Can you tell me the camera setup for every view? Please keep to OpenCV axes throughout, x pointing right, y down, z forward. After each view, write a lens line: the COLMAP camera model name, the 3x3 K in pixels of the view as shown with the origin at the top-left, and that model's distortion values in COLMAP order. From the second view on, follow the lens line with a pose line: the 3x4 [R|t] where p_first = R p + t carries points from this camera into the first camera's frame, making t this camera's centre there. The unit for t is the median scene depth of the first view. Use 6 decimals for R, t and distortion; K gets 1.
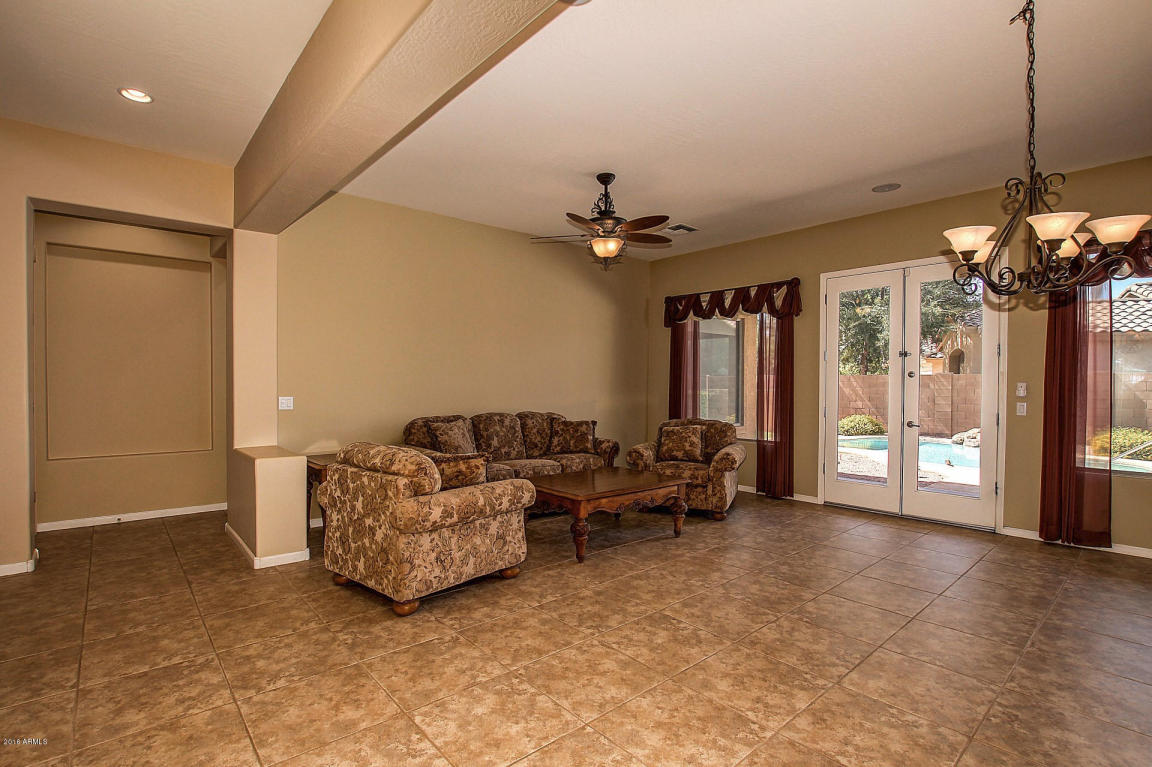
lens RADIAL K [[551.3, 0, 594.8], [0, 551.3, 380.1], [0, 0, 1]] dist [-0.020335, -0.001211]
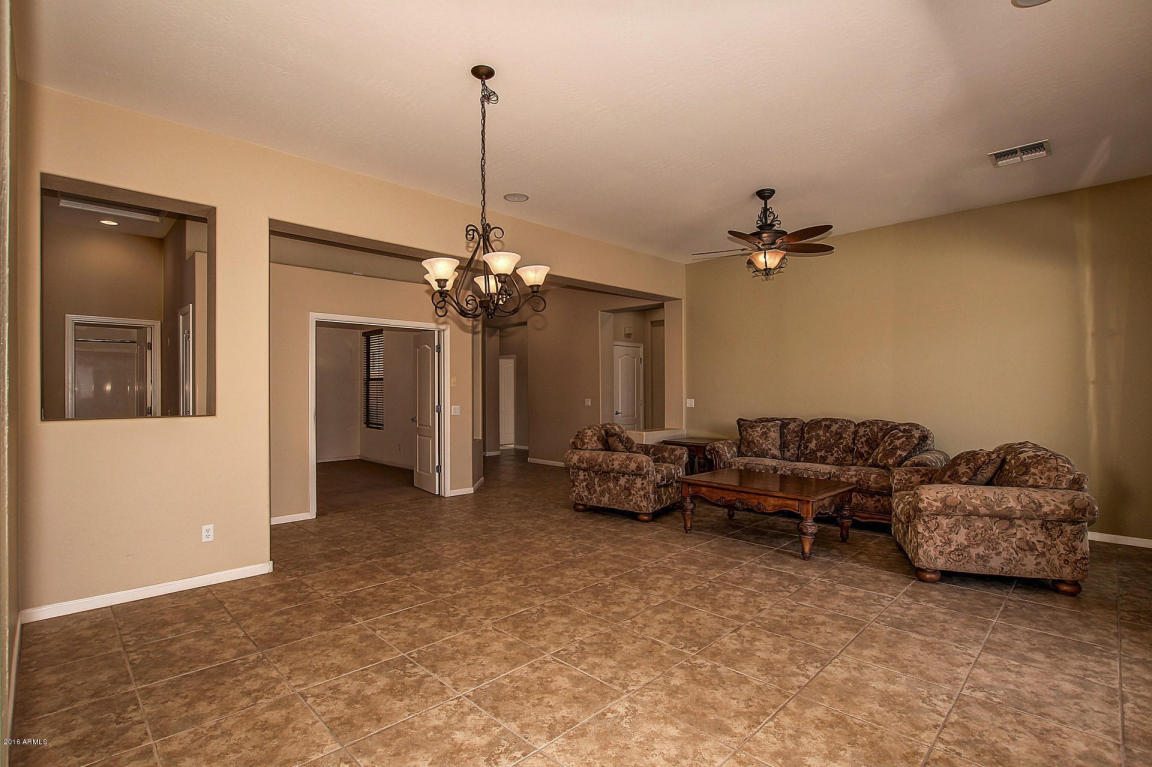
lens RADIAL K [[551.3, 0, 554.2], [0, 551.3, 392.0], [0, 0, 1]] dist [-0.020335, -0.001211]
pose [[0.019574, 0.000985, -0.999808, 1.114122], [0.013900, 0.999903, 0.001257, 0.002058], [0.999712, -0.013922, 0.019559, 0.608359]]
